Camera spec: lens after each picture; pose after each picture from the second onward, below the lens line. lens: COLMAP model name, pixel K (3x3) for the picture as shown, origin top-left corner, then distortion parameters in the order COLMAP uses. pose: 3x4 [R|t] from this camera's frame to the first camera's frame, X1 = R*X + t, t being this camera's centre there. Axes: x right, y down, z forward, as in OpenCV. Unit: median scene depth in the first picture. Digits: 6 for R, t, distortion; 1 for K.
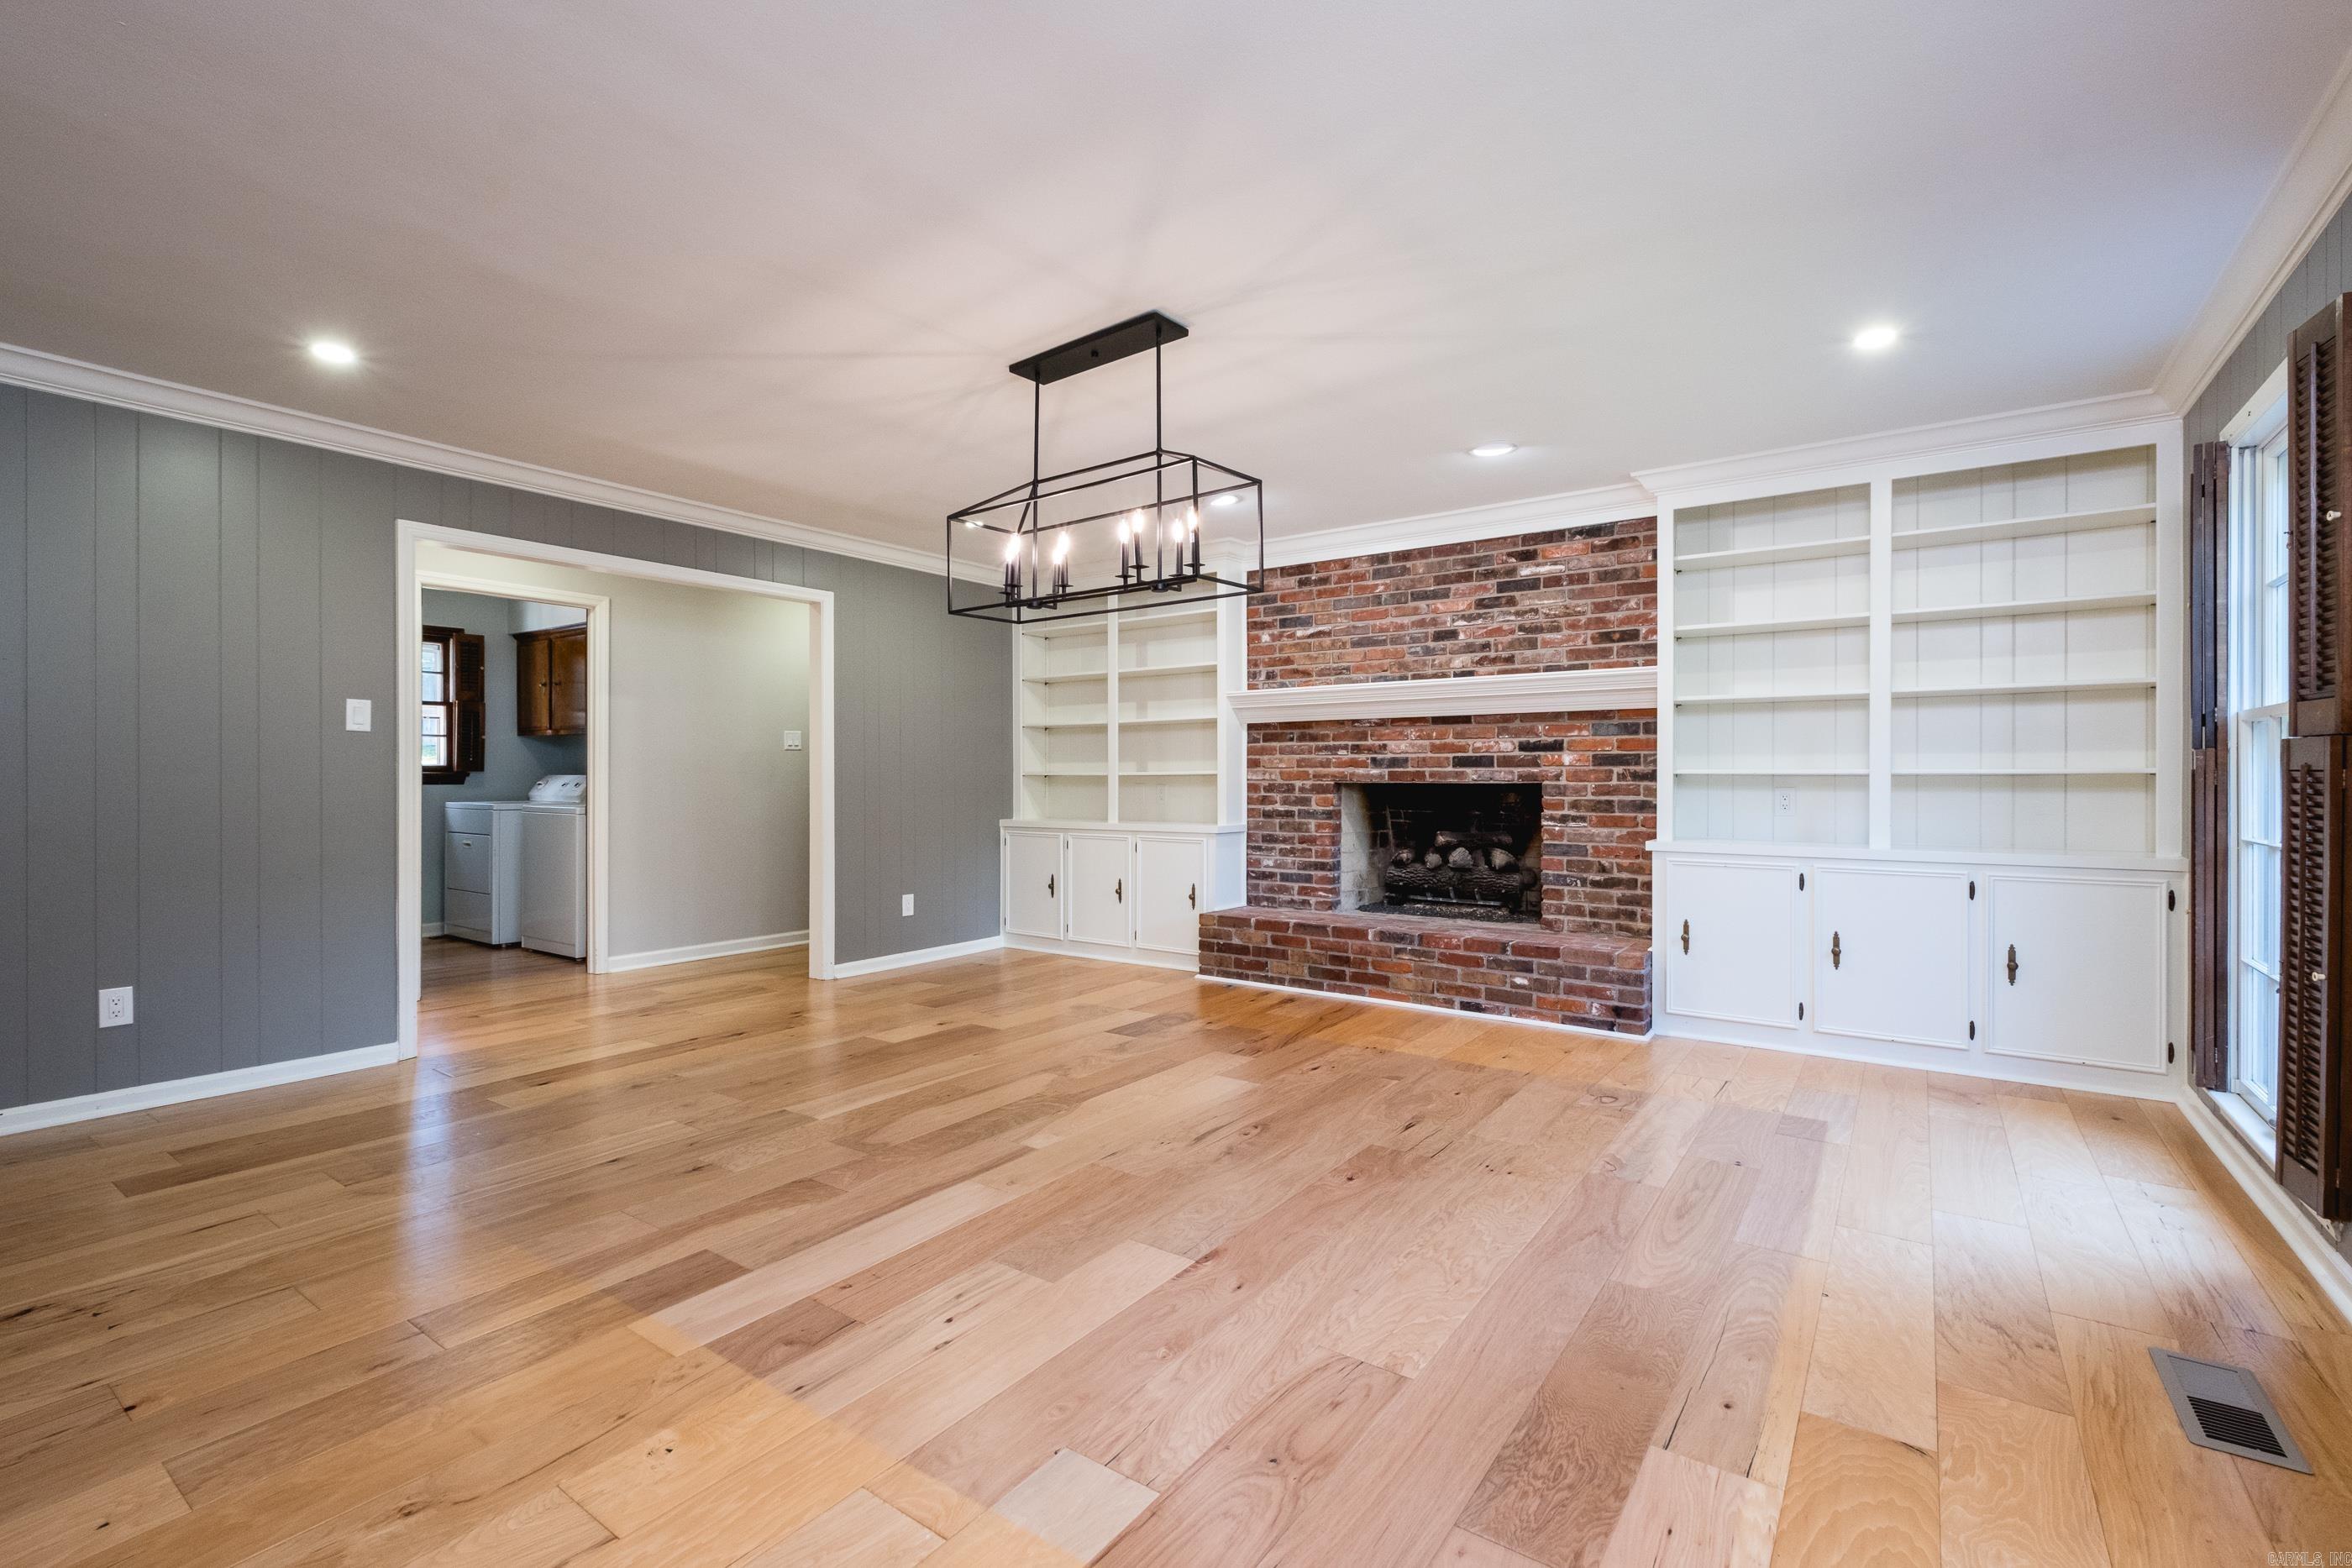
lens RADIAL K [[1047.5, 0, 1188.3], [0, 1047.5, 779.3], [0, 0, 1]] dist [0.003968, -0.000366]
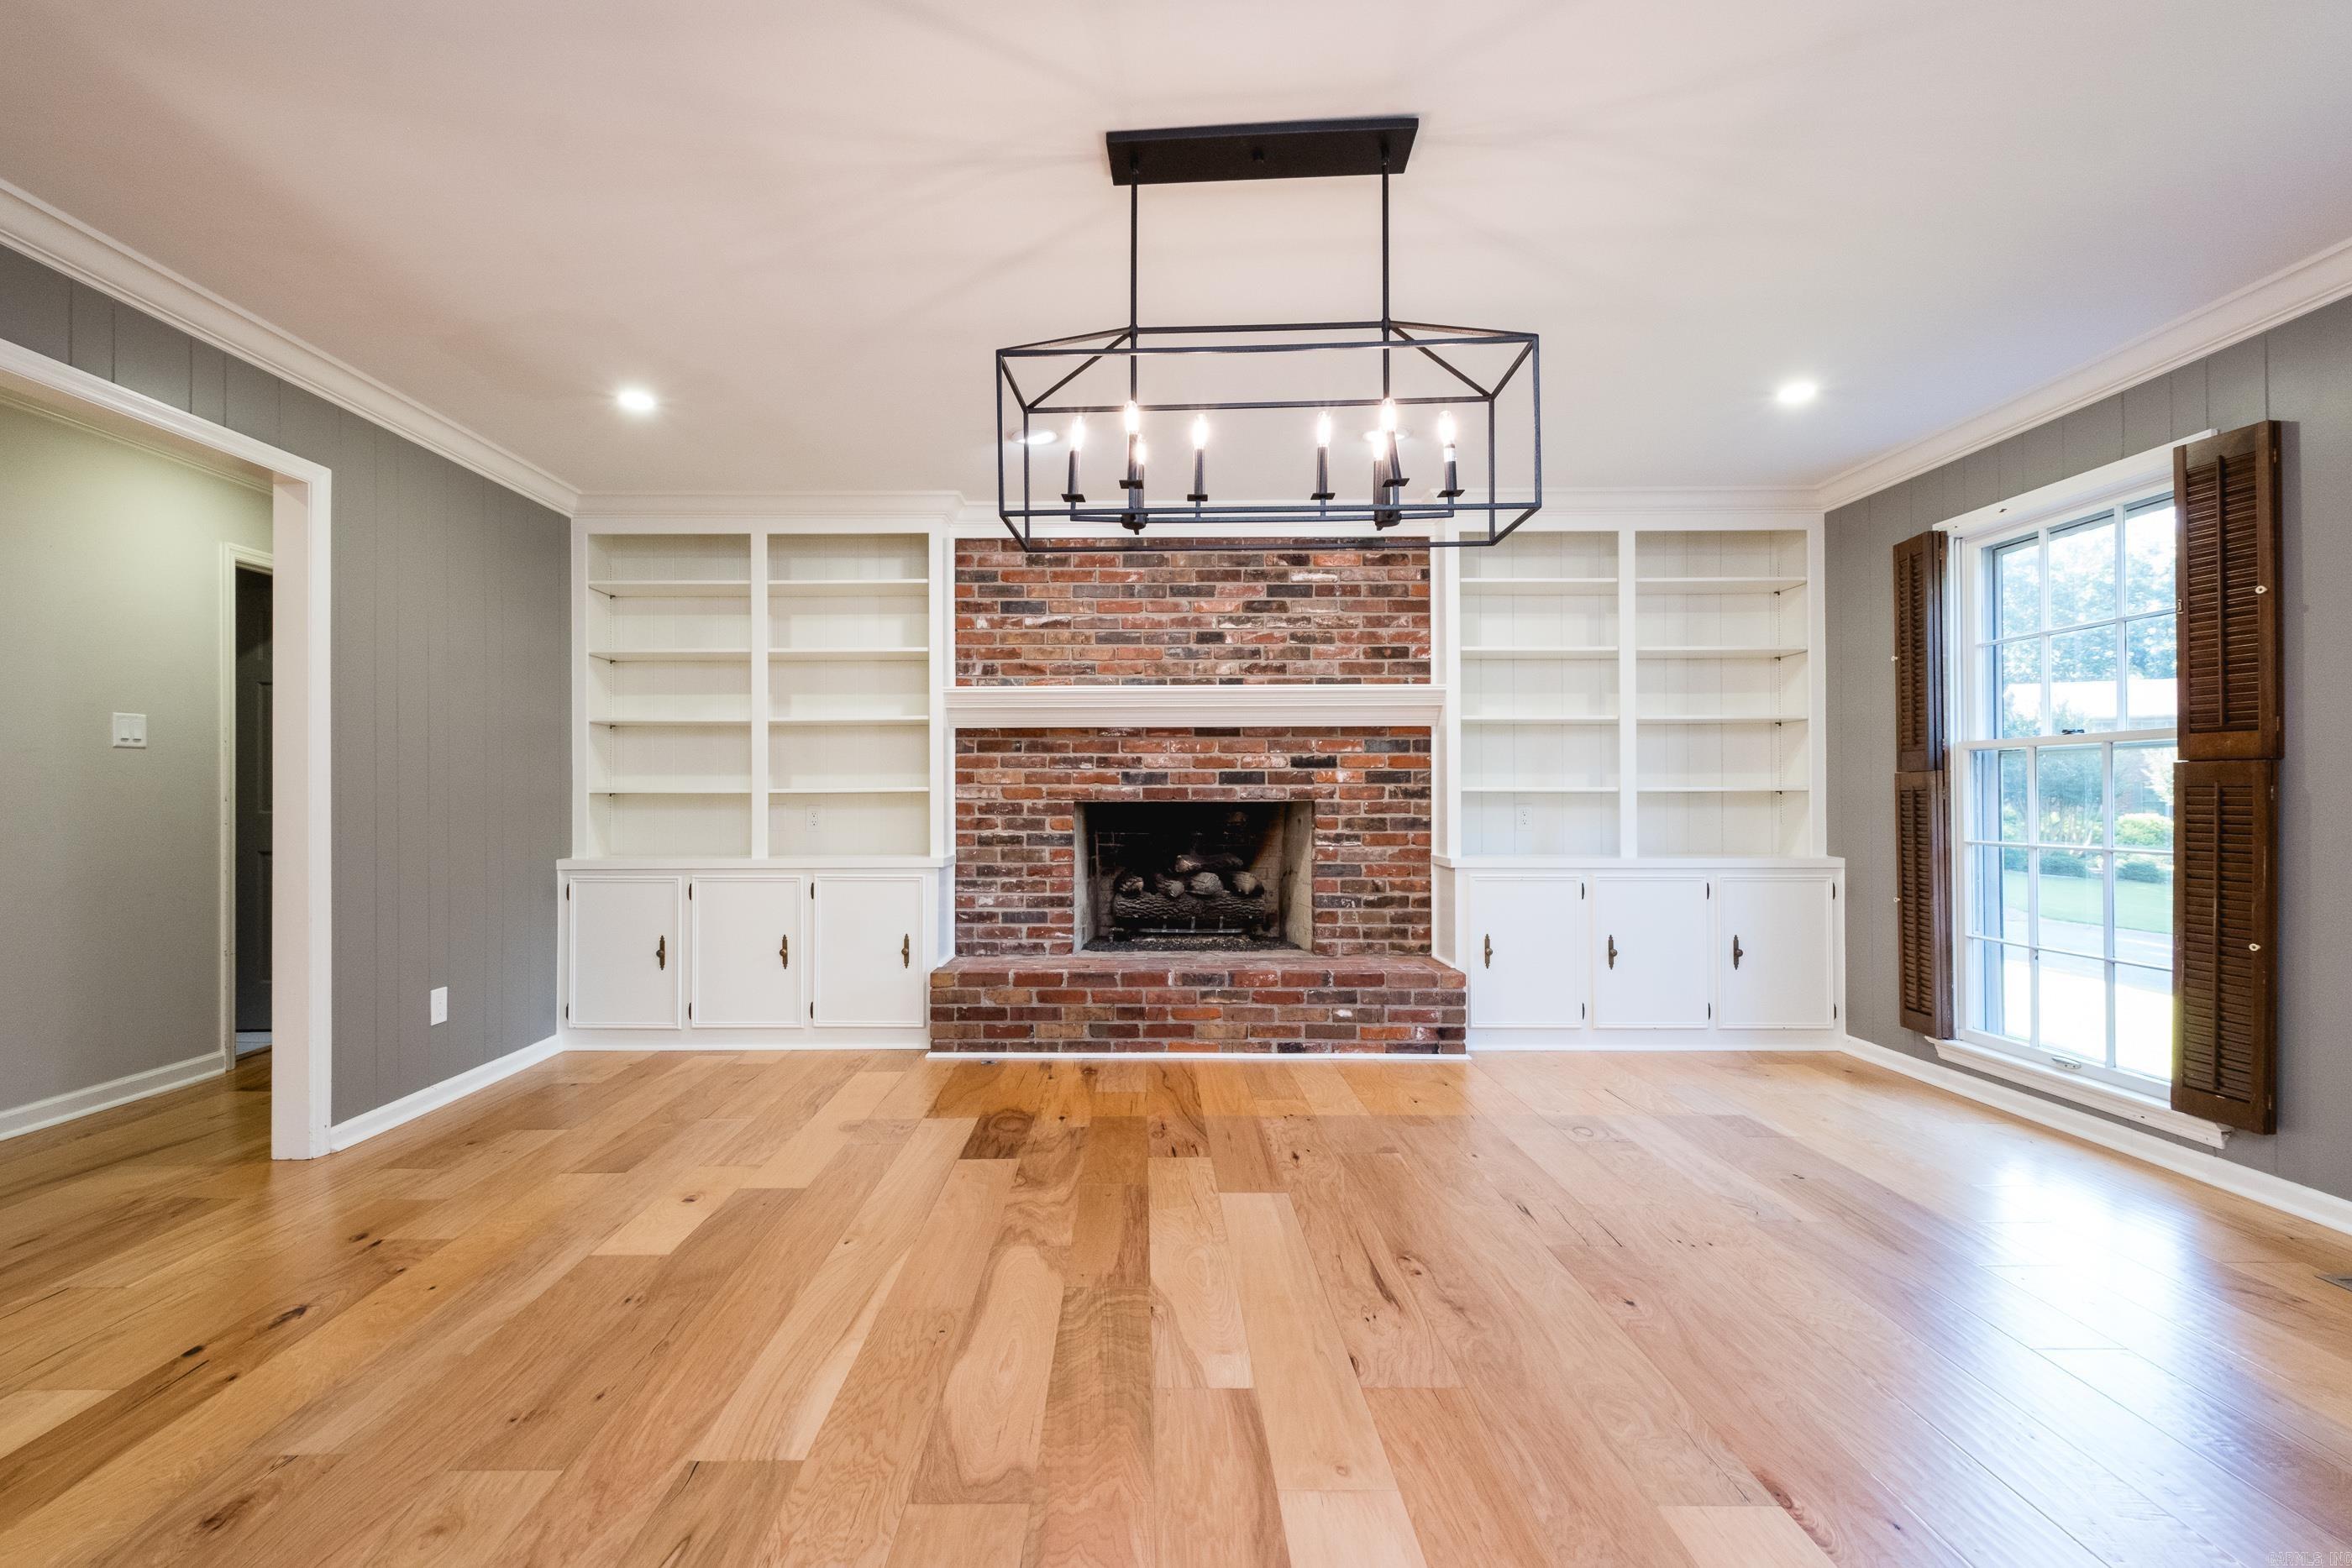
lens RADIAL K [[1038.5, 0, 1137.2], [0, 1038.5, 791.4], [0, 0, 1]] dist [0.001030, -0.000543]
pose [[0.819542, 0.001707, 0.573017, -0.340311], [0.002921, 0.999970, -0.007156, 0.001258], [-0.573012, 0.007539, 0.819512, 0.325076]]
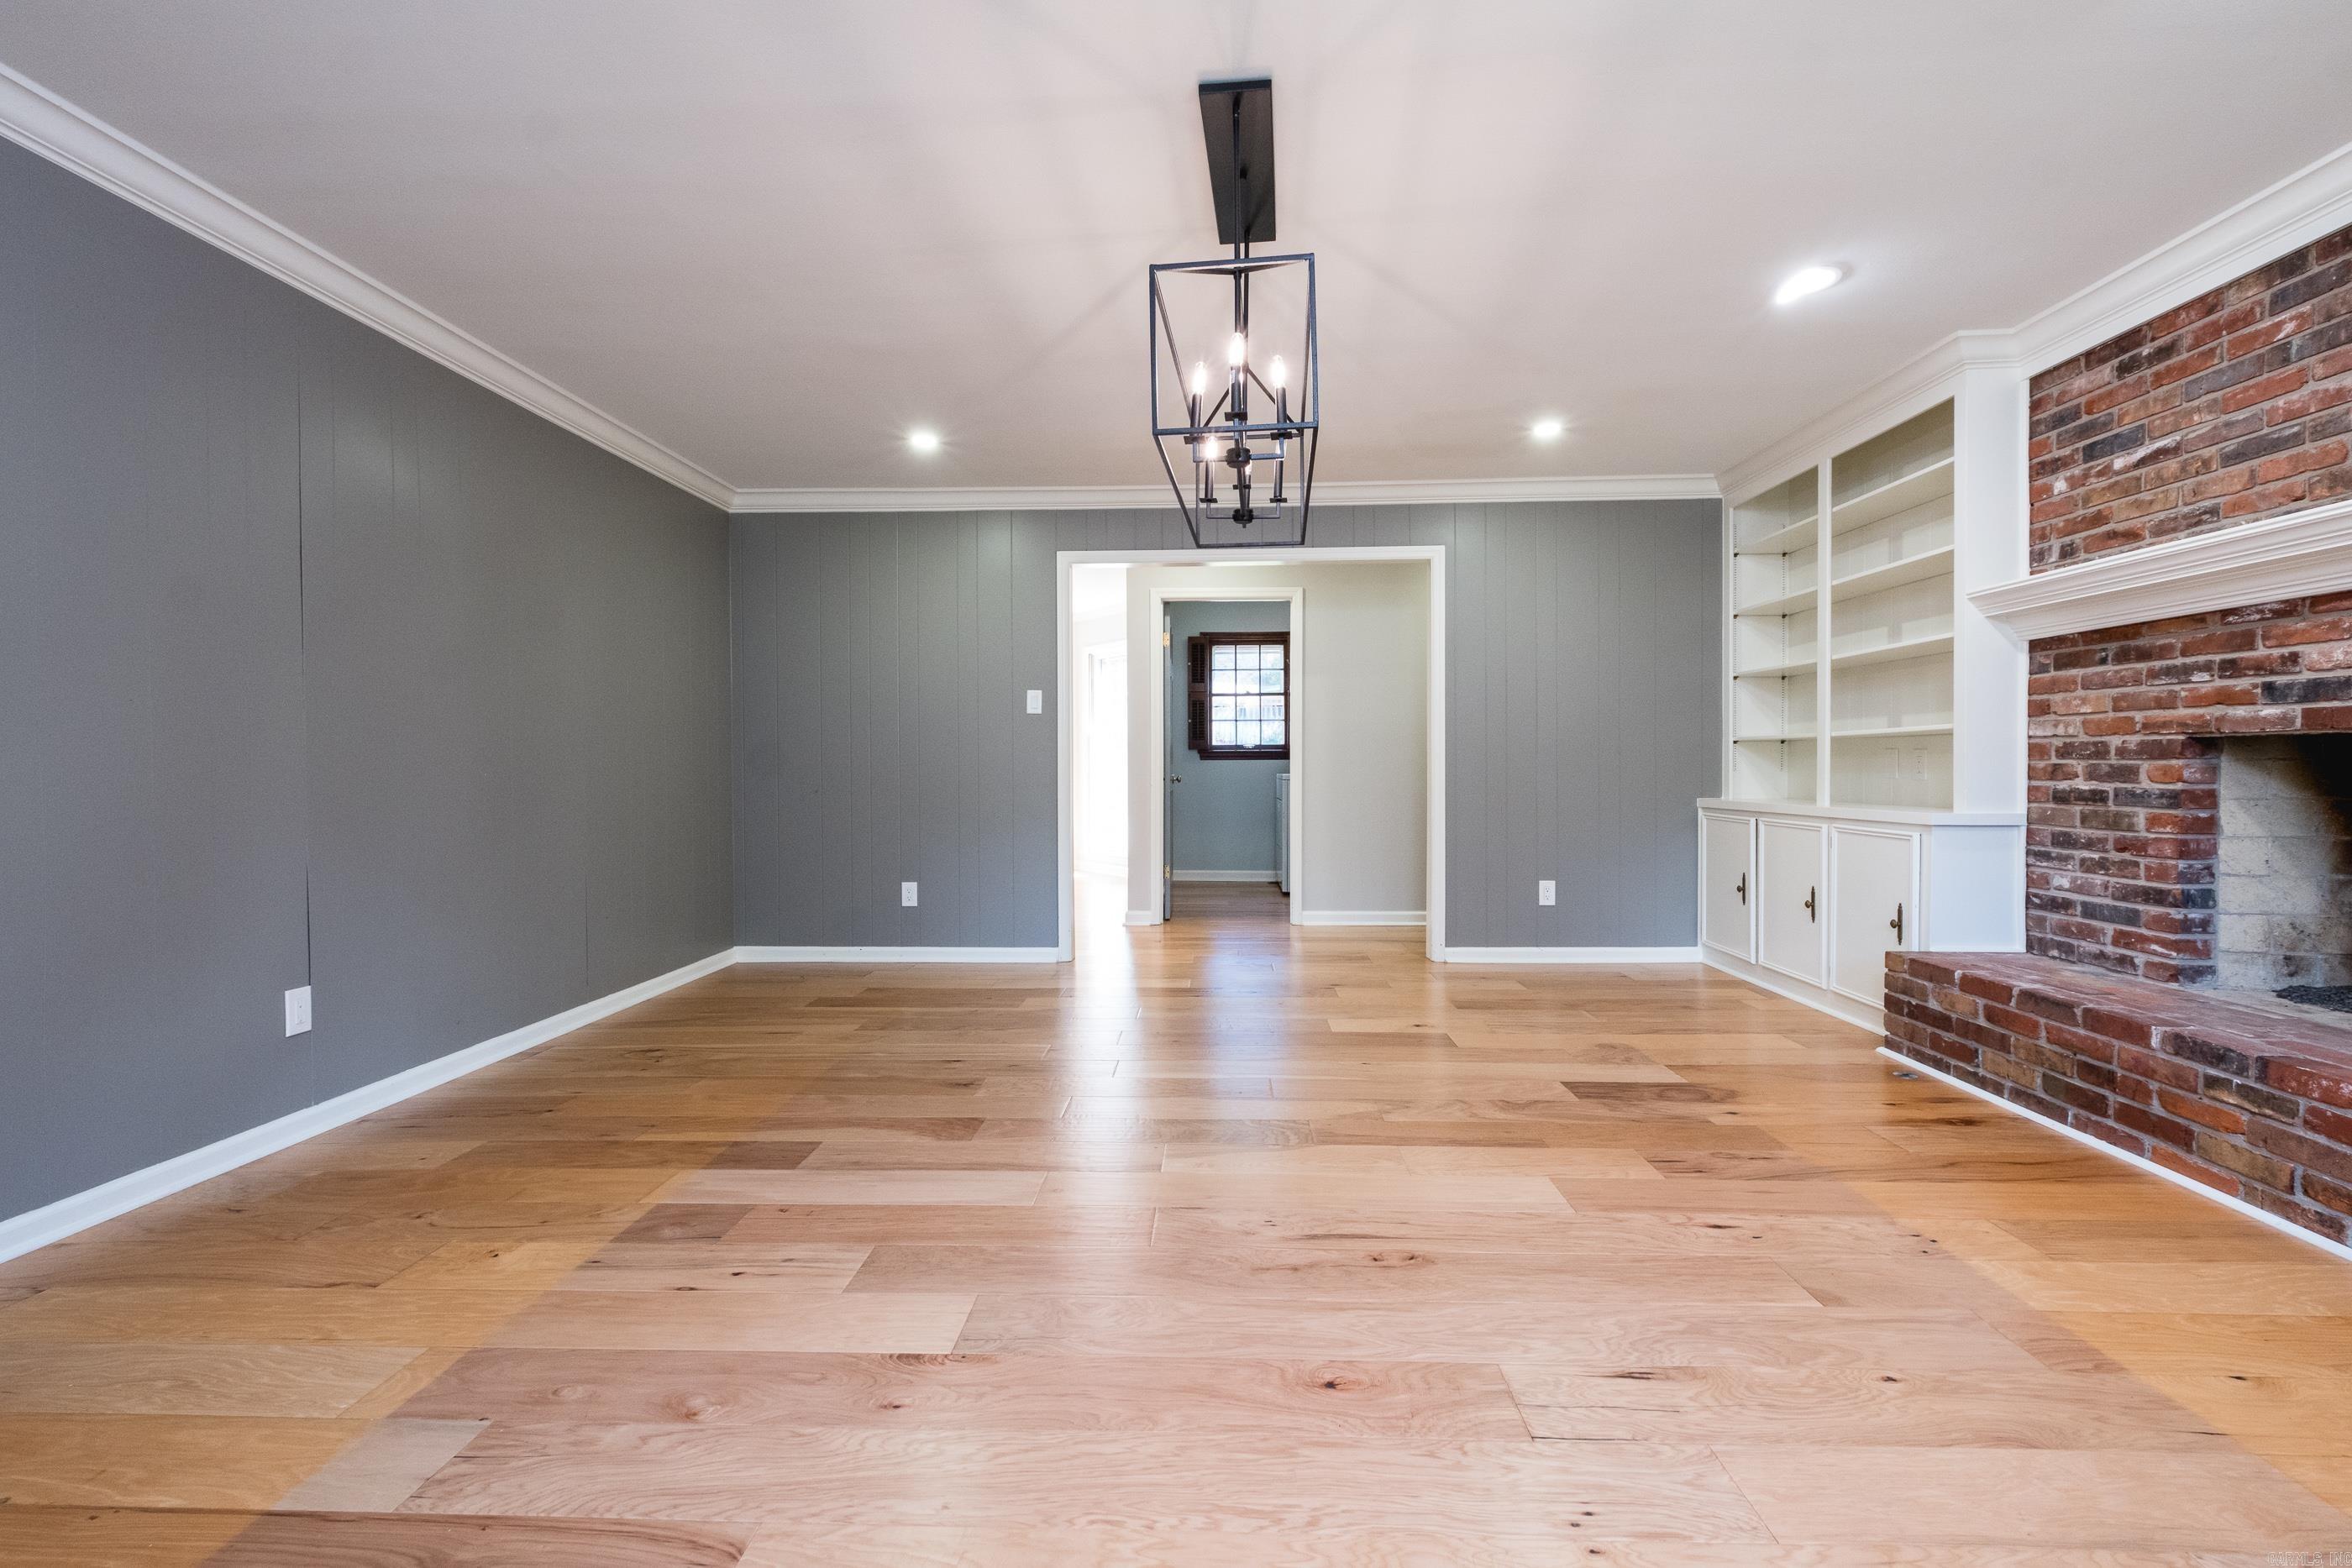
lens RADIAL K [[1029.1, 0, 1186.7], [0, 1029.1, 778.0], [0, 0, 1]] dist [0.001064, -0.001073]
pose [[0.541808, 0.007353, -0.840470, 0.340814], [0.003209, 0.999936, 0.010816, 0.018493], [0.840496, -0.008557, 0.541750, 0.354096]]
